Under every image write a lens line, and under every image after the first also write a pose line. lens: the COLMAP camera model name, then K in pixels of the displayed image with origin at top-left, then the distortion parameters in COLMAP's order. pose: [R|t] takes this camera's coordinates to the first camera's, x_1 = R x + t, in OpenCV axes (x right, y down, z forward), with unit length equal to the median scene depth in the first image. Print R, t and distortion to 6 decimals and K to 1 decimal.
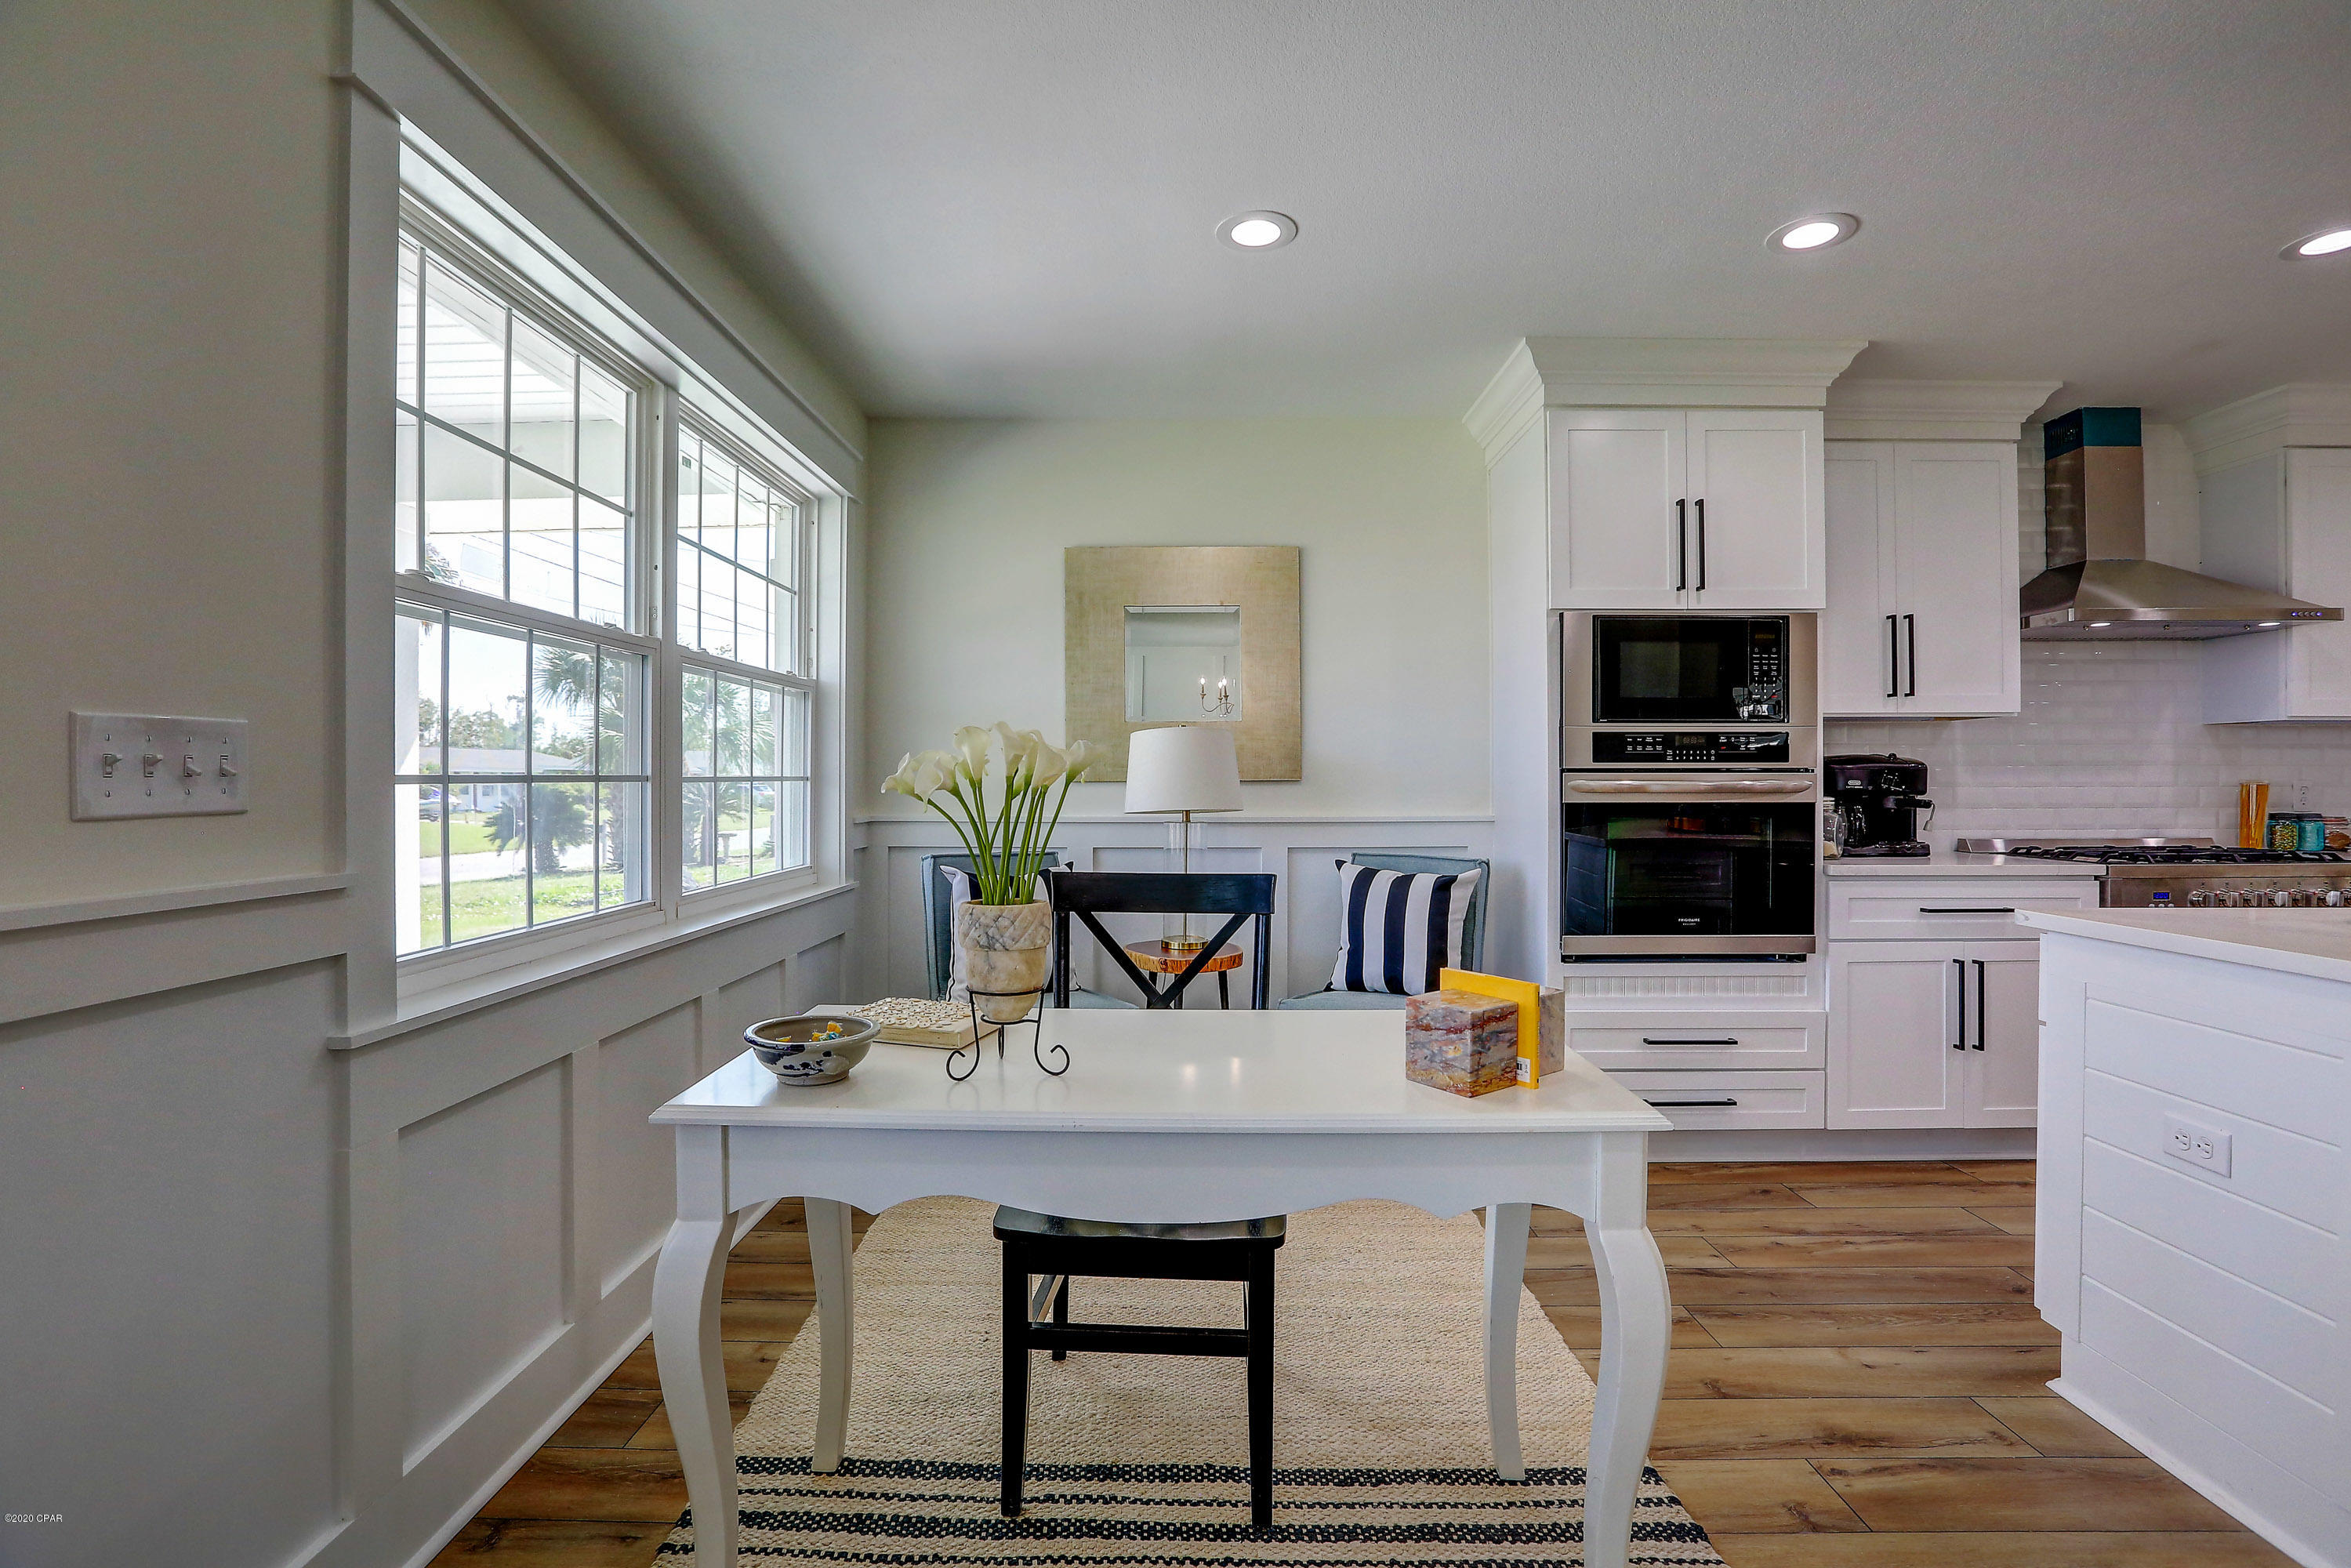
lens RADIAL K [[1068.3, 0, 1174.4], [0, 1068.3, 785.5], [0, 0, 1]] dist [-0.045685, 0.014253]
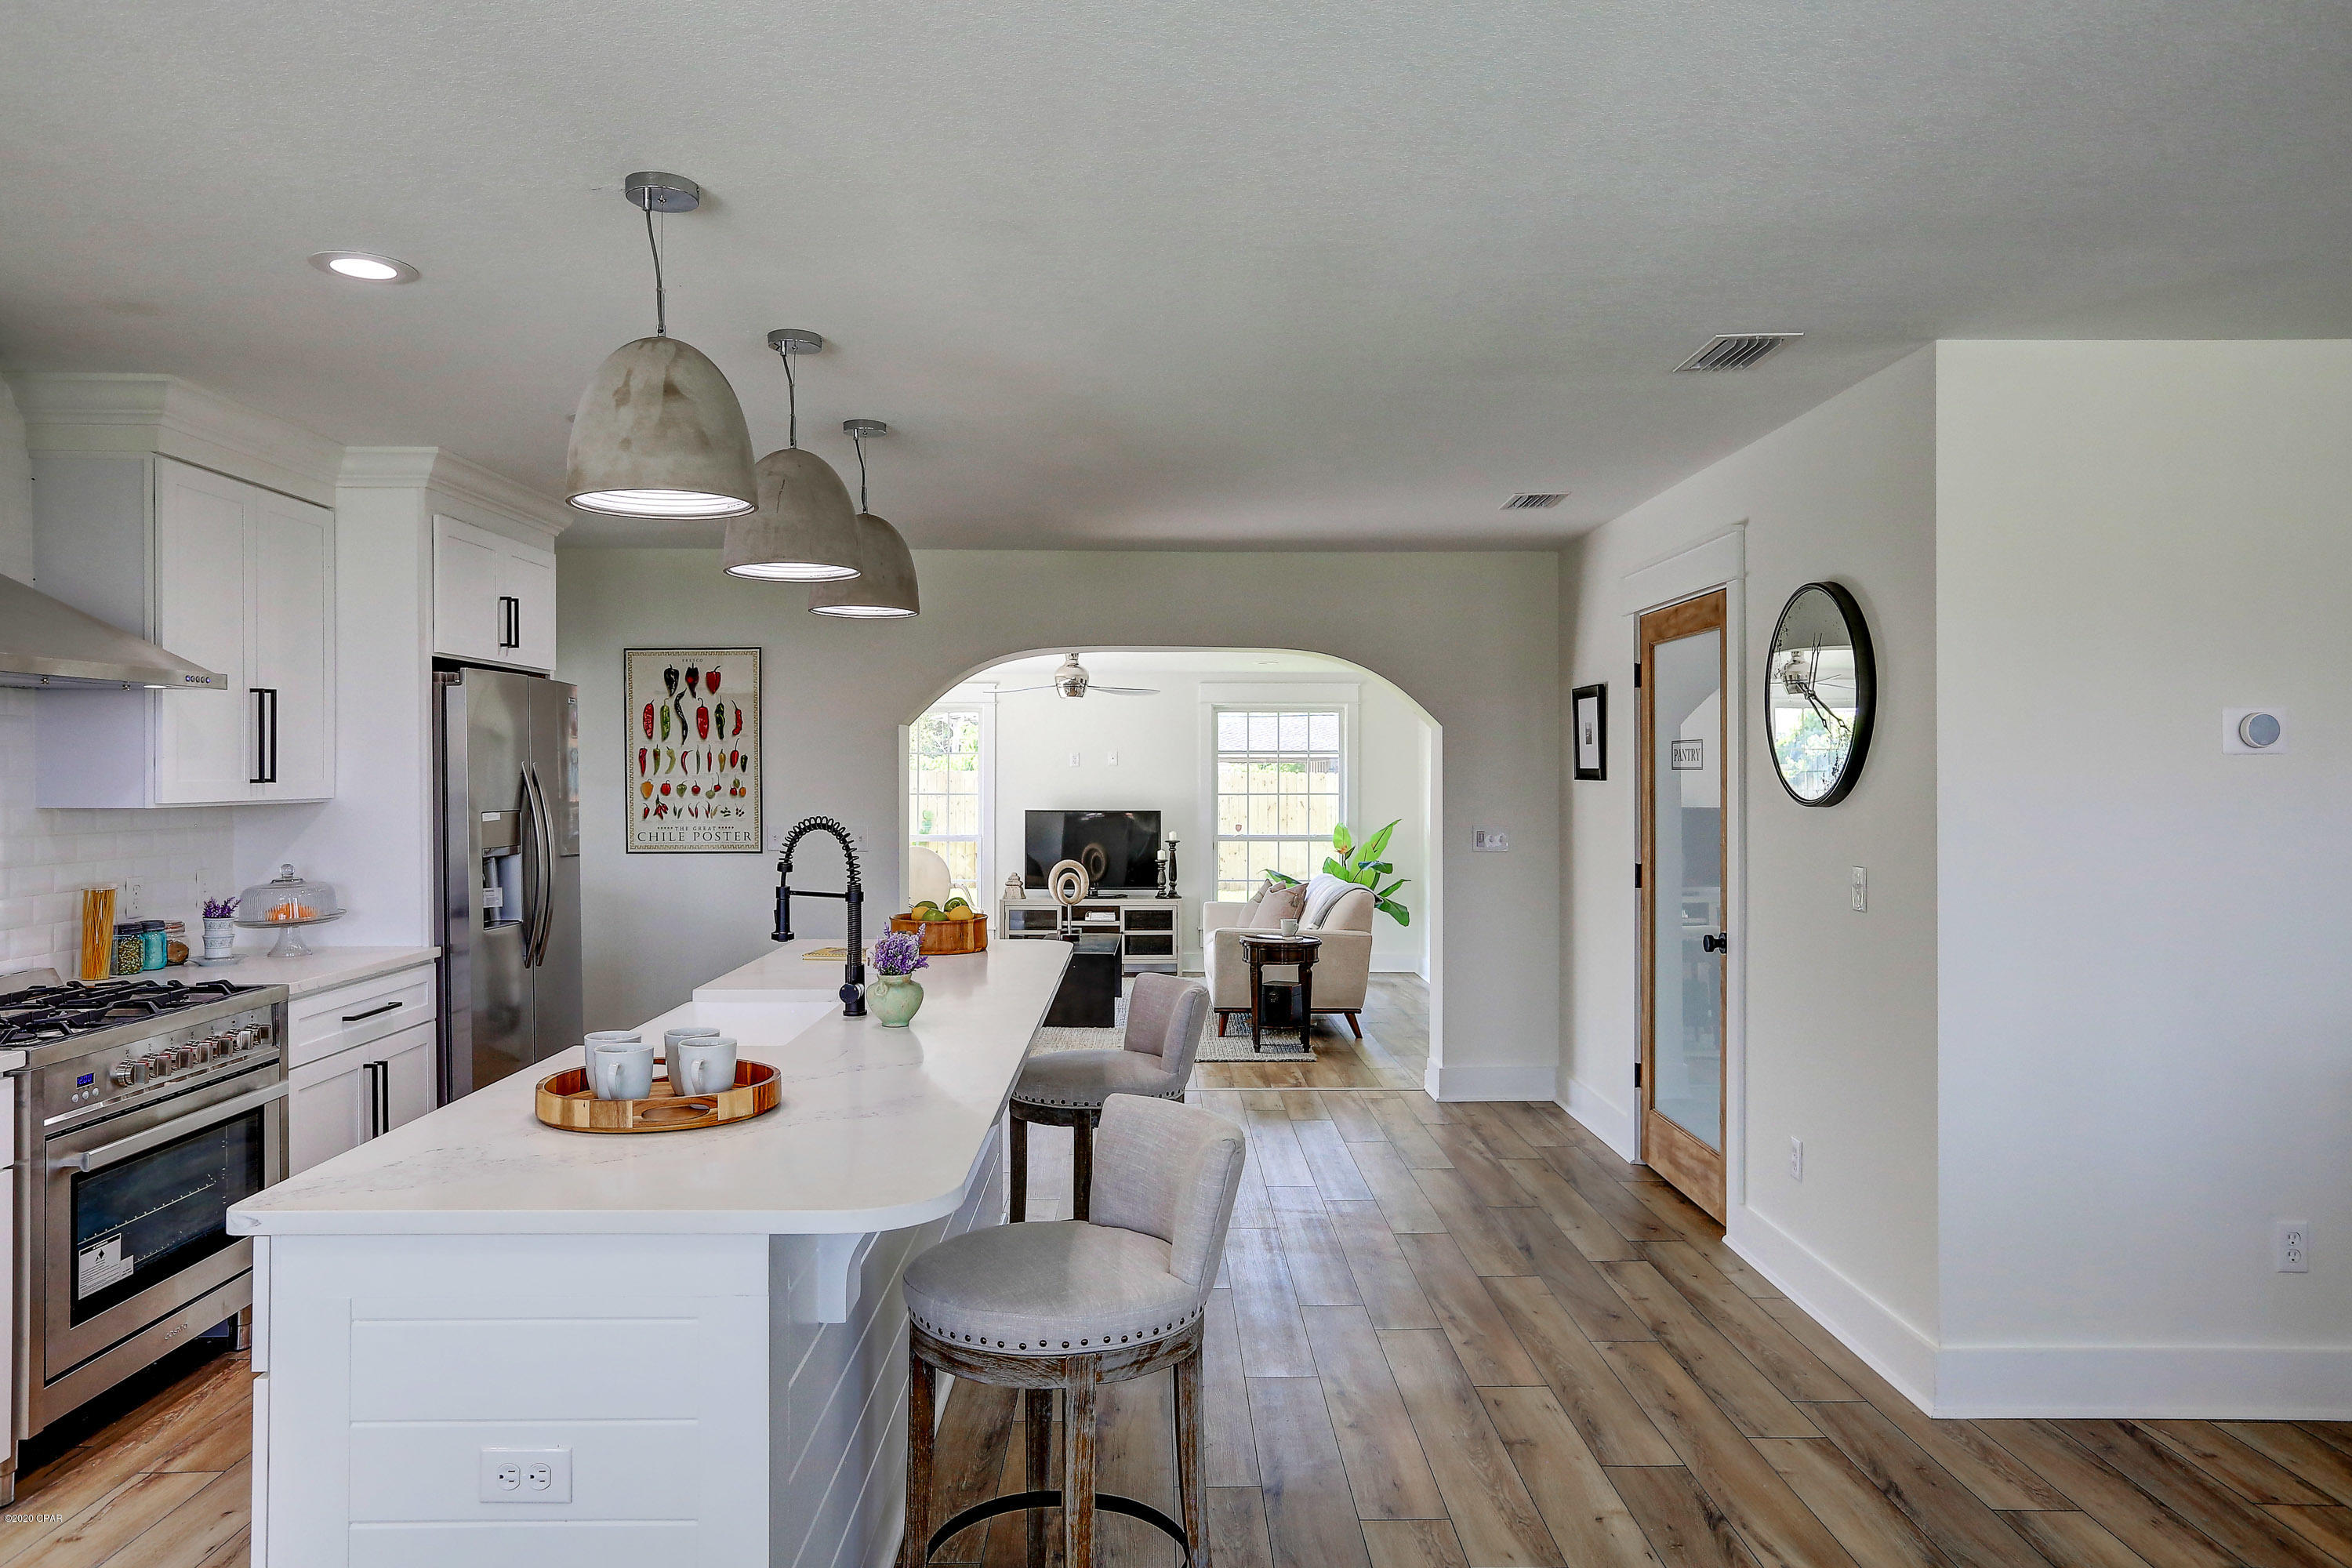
lens RADIAL K [[1540.6, 0, 1182.5], [0, 1540.6, 797.2], [0, 0, 1]] dist [-0.002000, 0.007996]
pose [[-0.021821, -0.016048, 0.999633, -0.086048], [0.002739, 0.999866, 0.016112, -0.091456], [-0.999758, 0.003090, -0.021775, 0.270936]]
